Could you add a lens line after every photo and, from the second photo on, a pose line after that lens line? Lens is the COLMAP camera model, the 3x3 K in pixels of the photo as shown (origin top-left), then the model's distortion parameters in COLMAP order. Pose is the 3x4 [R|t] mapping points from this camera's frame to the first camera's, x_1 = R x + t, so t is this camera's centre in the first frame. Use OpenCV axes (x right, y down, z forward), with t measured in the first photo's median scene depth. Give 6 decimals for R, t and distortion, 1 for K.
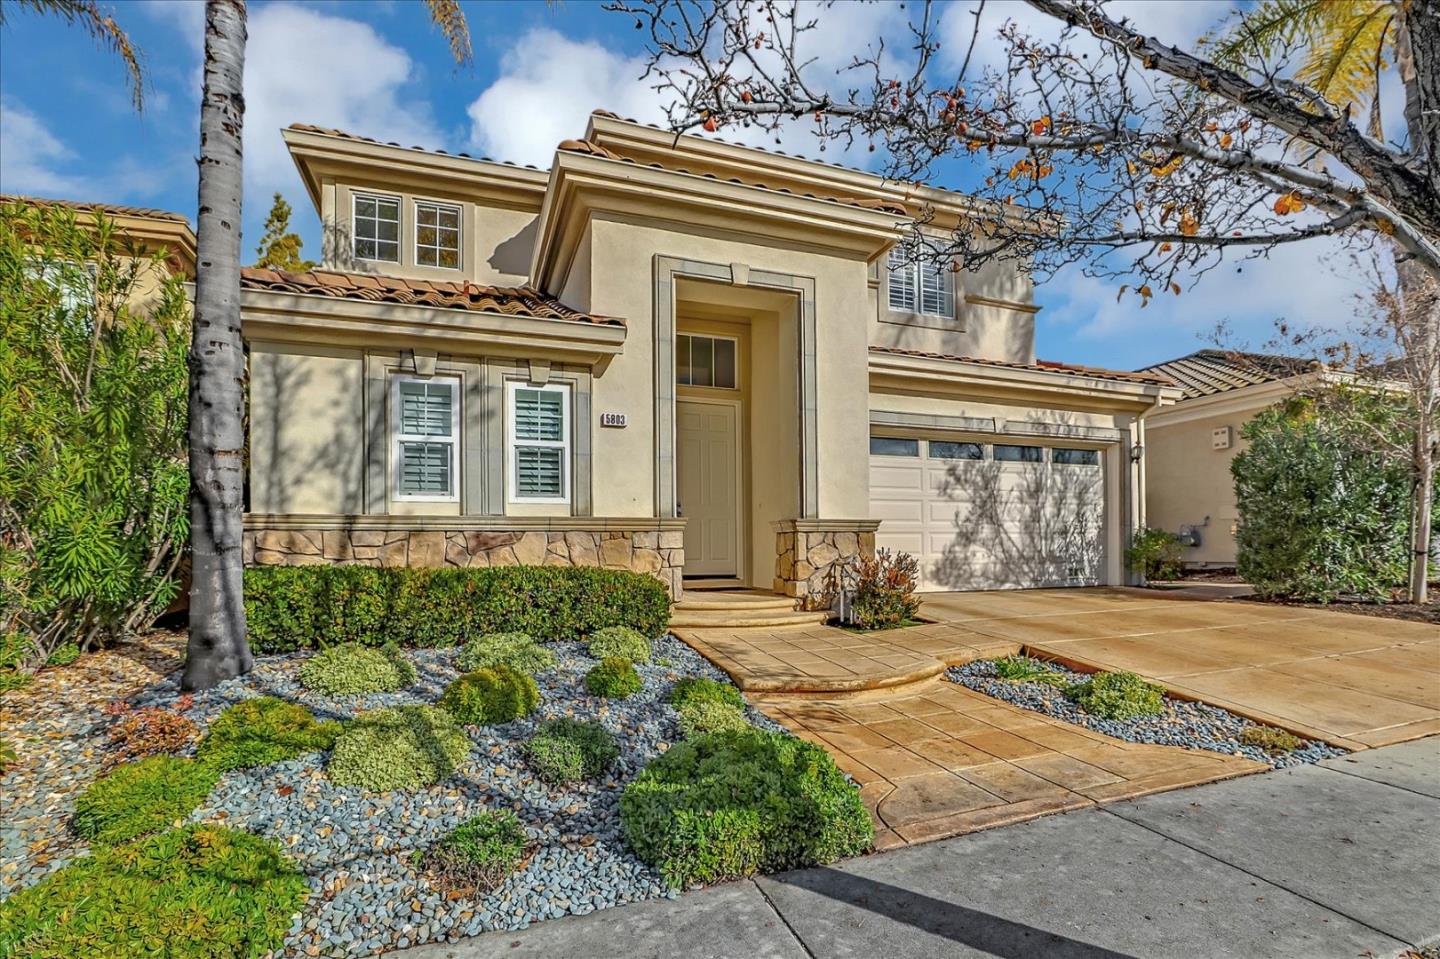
lens RADIAL K [[672.9, 0, 718.2], [0, 672.9, 540.5], [0, 0, 1]] dist [-0.009950, -0.000213]
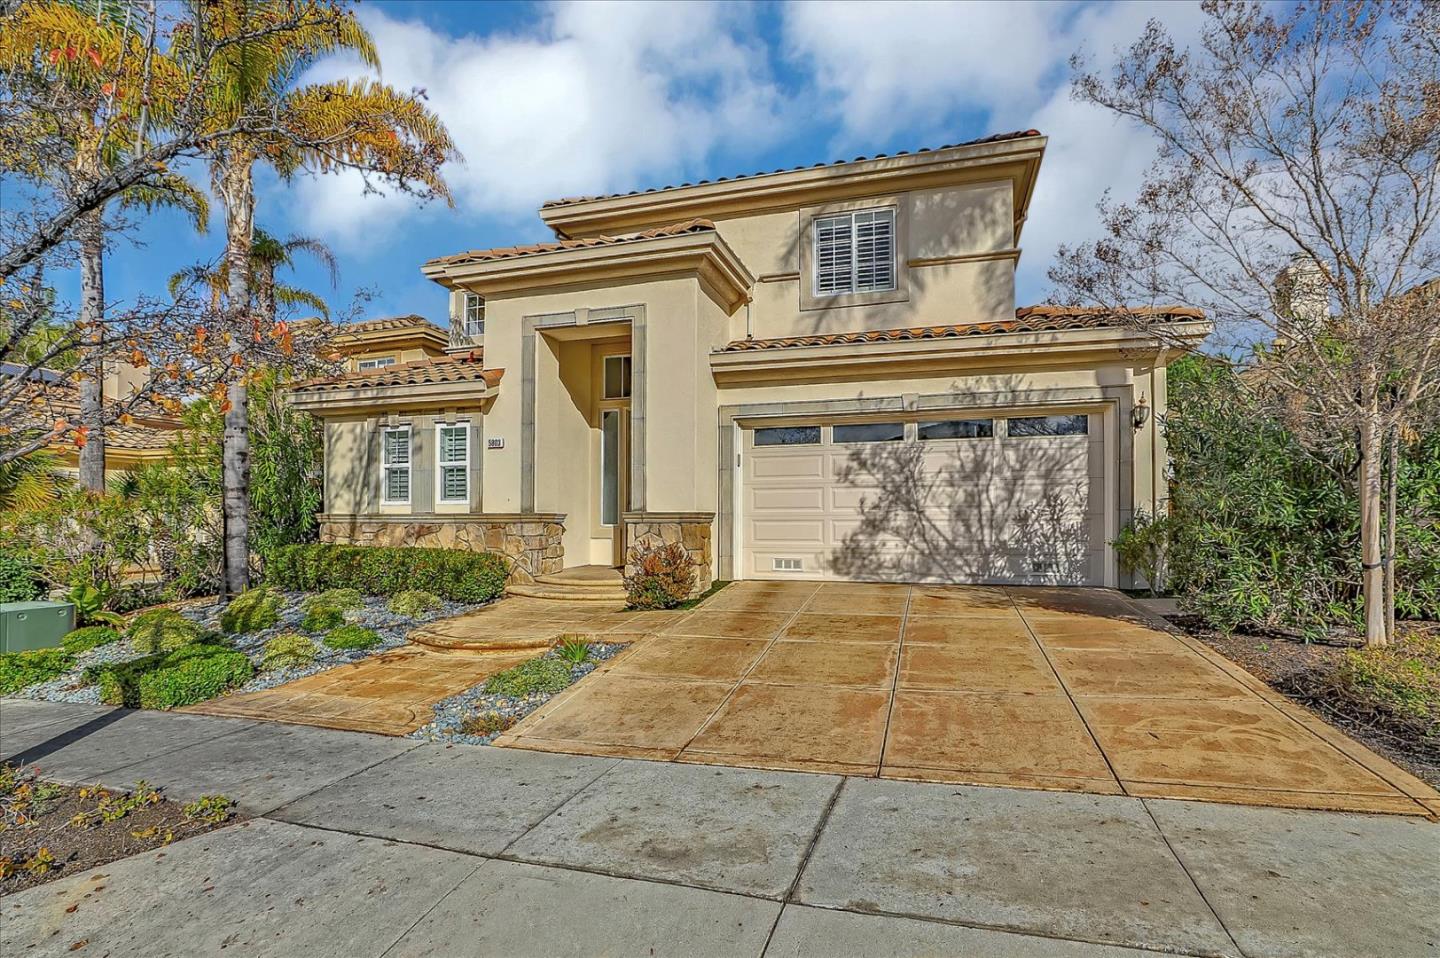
lens RADIAL K [[671.9, 0, 722.2], [0, 671.9, 503.1], [0, 0, 1]] dist [-0.002994, -0.000071]
pose [[0.800092, -0.007218, -0.599833, 0.952739], [0.006745, 0.999973, -0.003035, -0.042899], [0.599839, -0.001617, 0.800119, 0.152249]]
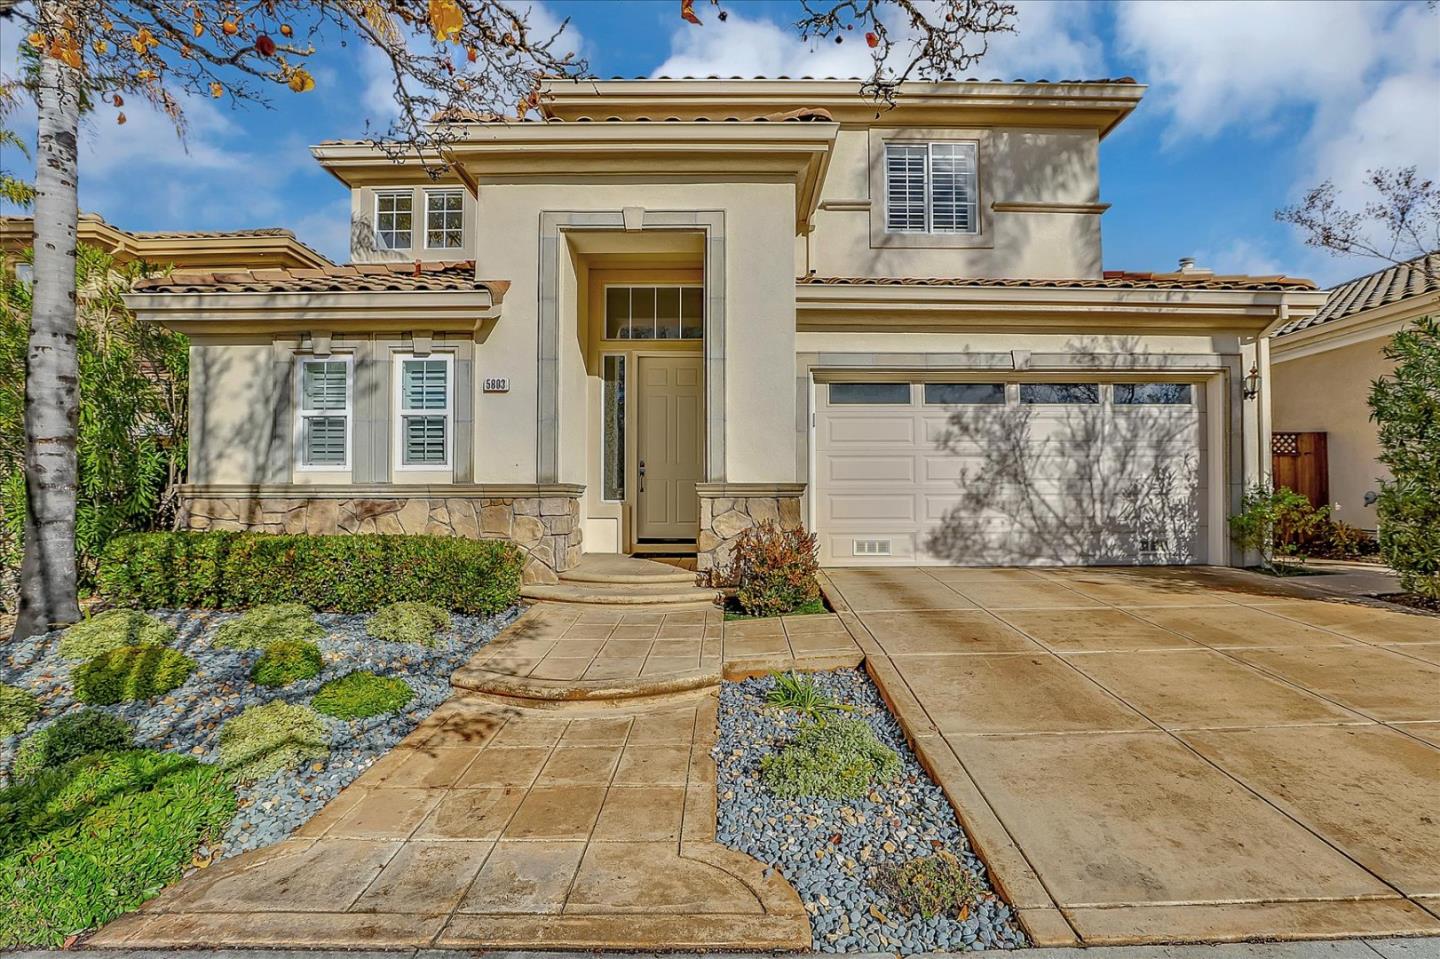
lens RADIAL K [[659.8, 0, 725.4], [0, 659.8, 479.5], [0, 0, 1]] dist [-0.028820, 0.009649]
pose [[0.941477, -0.002245, -0.337070, 0.437665], [0.000272, 0.999983, -0.005902, -0.031500], [0.337078, 0.005465, 0.941461, 0.188642]]
